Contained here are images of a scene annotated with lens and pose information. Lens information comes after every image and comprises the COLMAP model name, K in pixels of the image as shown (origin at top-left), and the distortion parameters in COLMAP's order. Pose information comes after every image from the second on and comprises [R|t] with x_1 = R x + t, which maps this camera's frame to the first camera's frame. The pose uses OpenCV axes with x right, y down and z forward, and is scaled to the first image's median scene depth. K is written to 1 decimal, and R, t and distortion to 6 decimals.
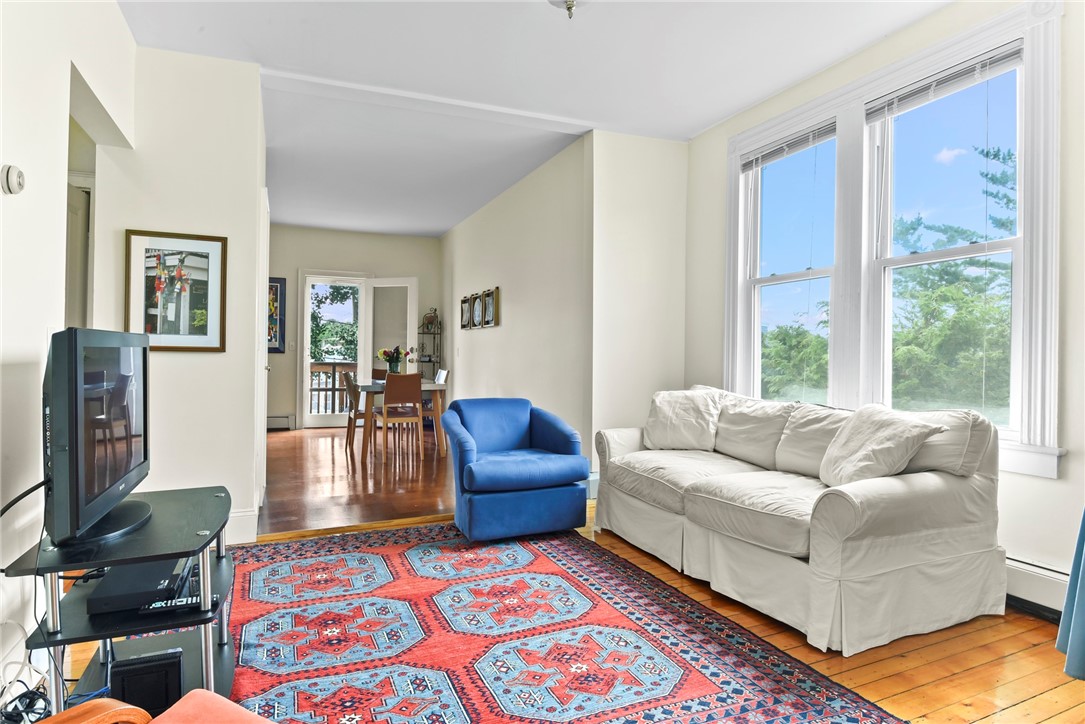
lens RADIAL K [[612.3, 0, 526.0], [0, 612.3, 357.2], [0, 0, 1]] dist [-0.001676, -0.002290]
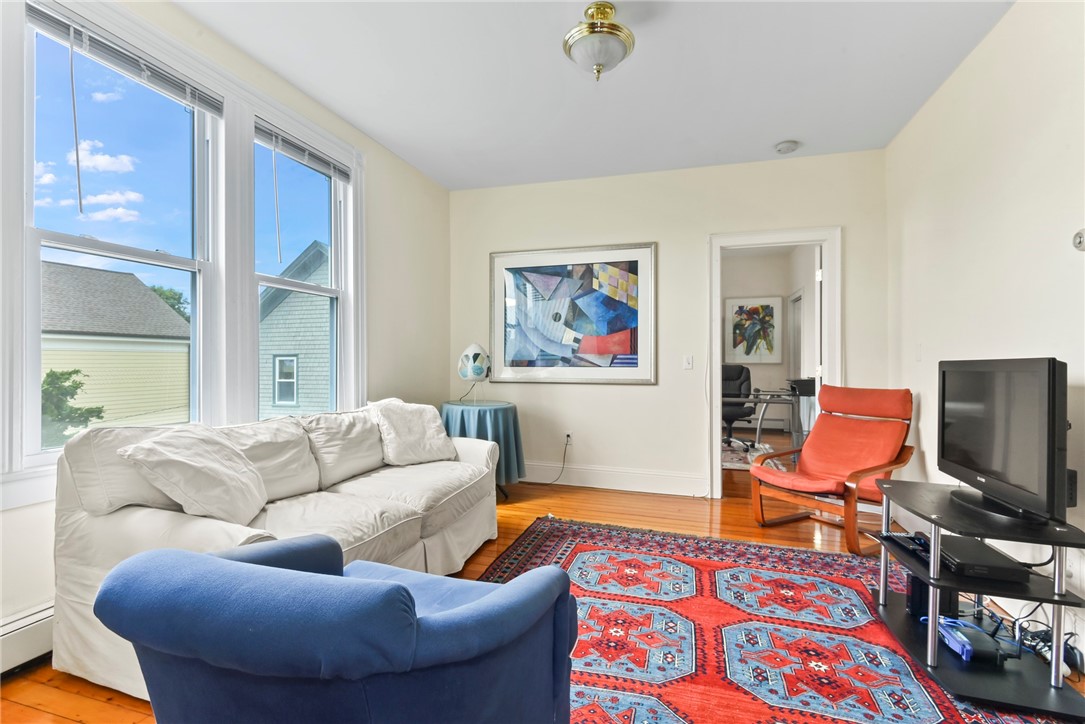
lens RADIAL K [[512.6, 0, 536.7], [0, 512.6, 360.2], [0, 0, 1]] dist [0.012754, -0.005939]
pose [[-0.779712, -0.010753, 0.626047, -0.449438], [-0.010137, 0.999938, 0.004550, -0.027700], [-0.626057, -0.002799, -0.779772, 1.810538]]
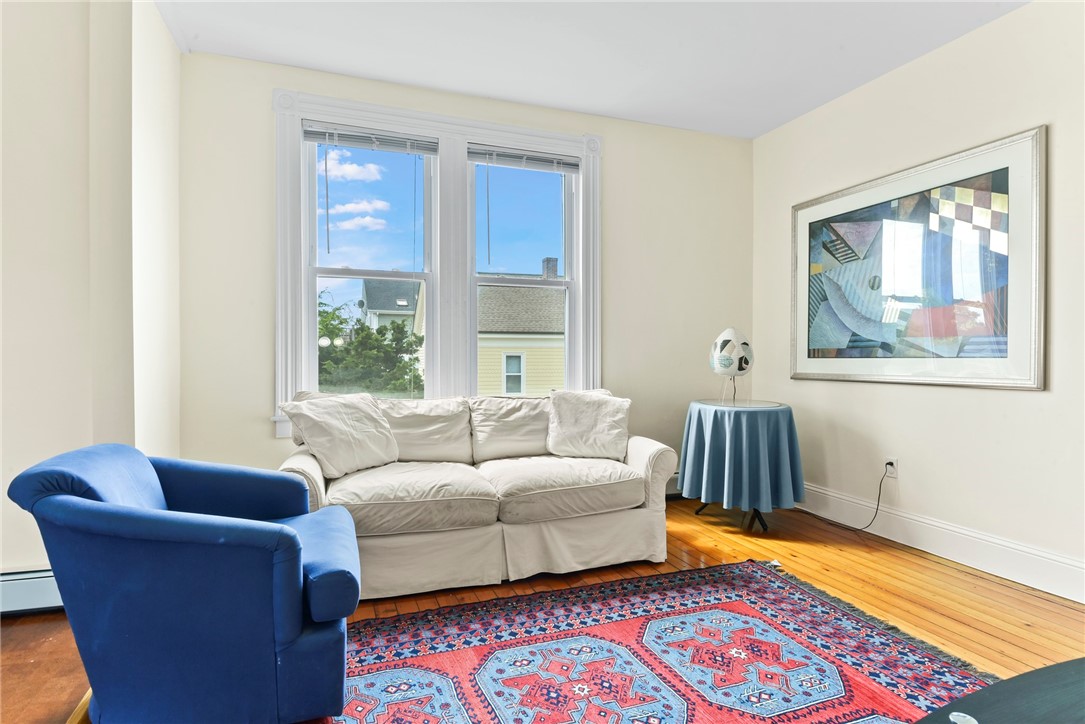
lens RADIAL K [[580.6, 0, 534.4], [0, 580.6, 363.5], [0, 0, 1]] dist [0.005480, -0.004588]
pose [[0.034543, -0.020627, 0.999190, -0.765570], [-0.001270, 0.999785, 0.020683, -0.010449], [-0.999402, -0.001984, 0.034510, 1.098668]]
